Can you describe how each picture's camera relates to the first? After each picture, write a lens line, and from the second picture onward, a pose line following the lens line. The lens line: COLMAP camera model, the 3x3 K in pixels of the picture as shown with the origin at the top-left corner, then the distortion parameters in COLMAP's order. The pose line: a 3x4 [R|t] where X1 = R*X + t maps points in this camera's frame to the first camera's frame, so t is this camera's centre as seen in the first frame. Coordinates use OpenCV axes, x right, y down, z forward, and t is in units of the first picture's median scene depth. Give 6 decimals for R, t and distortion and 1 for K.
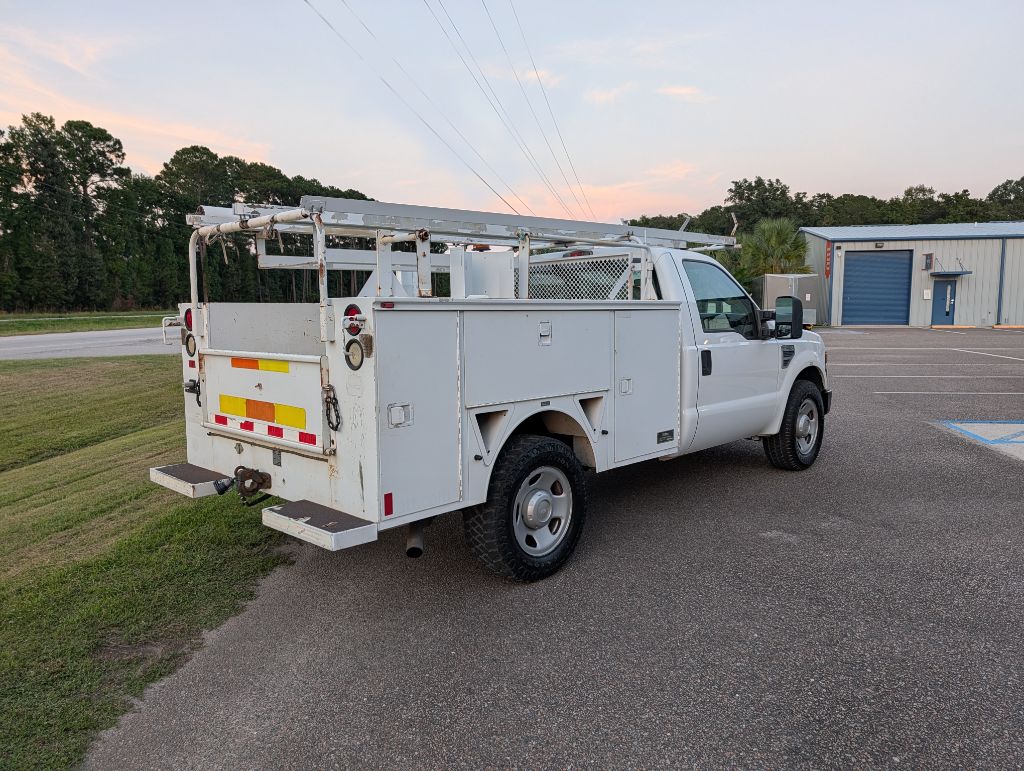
lens RADIAL K [[715.5, 0, 511.0], [0, 715.5, 428.5], [0, 0, 1]] dist [-0.003136, -0.002483]
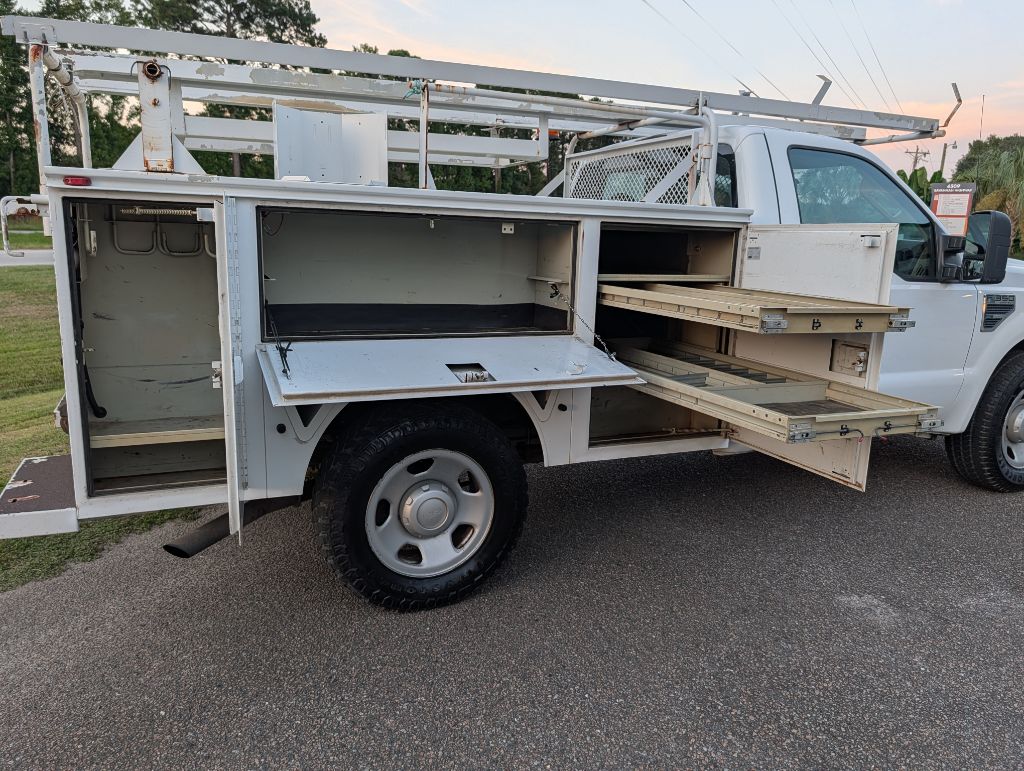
lens RADIAL K [[715.5, 0, 511.0], [0, 715.5, 428.5], [0, 0, 1]] dist [-0.003136, -0.002483]
pose [[0.930375, 0.129729, -0.342889, 0.327582], [-0.096124, 0.988897, 0.113324, -0.046960], [0.353784, -0.072474, 0.932515, 0.391930]]
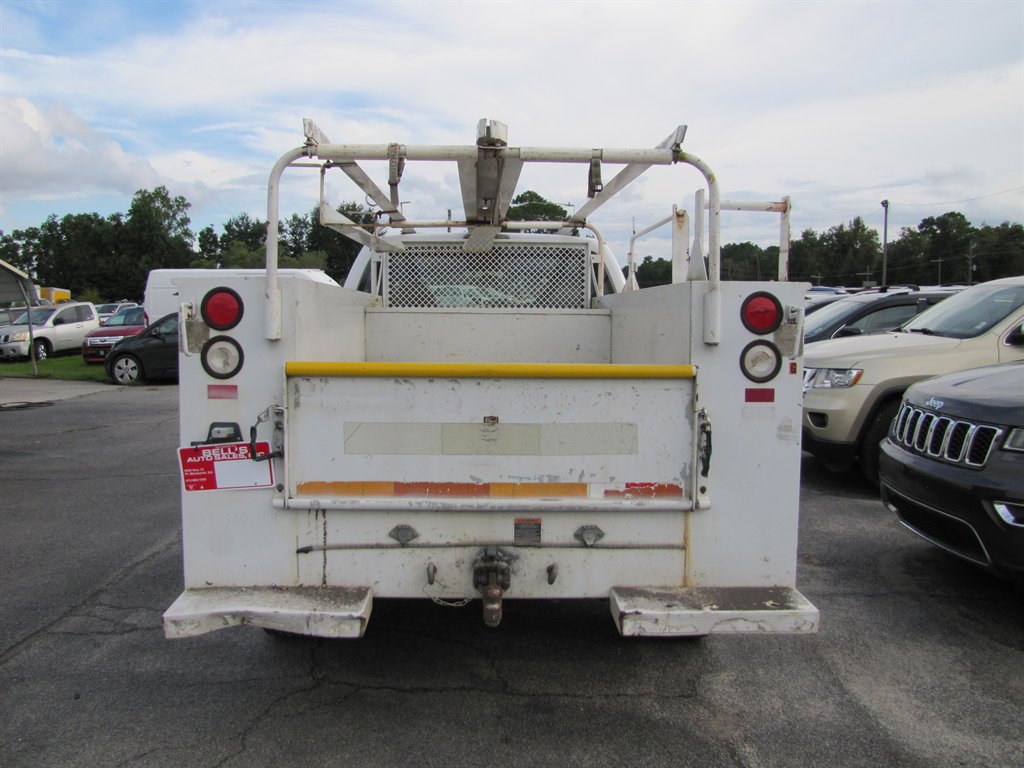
lens RADIAL K [[862.6, 0, 499.8], [0, 862.6, 376.1], [0, 0, 1]] dist [-0.179864, 0.159961]
pose [[0.710617, -0.035596, 0.702678, -0.770757], [0.099950, 0.993698, -0.050741, -0.053175], [-0.696444, 0.106290, 0.709696, 0.436079]]
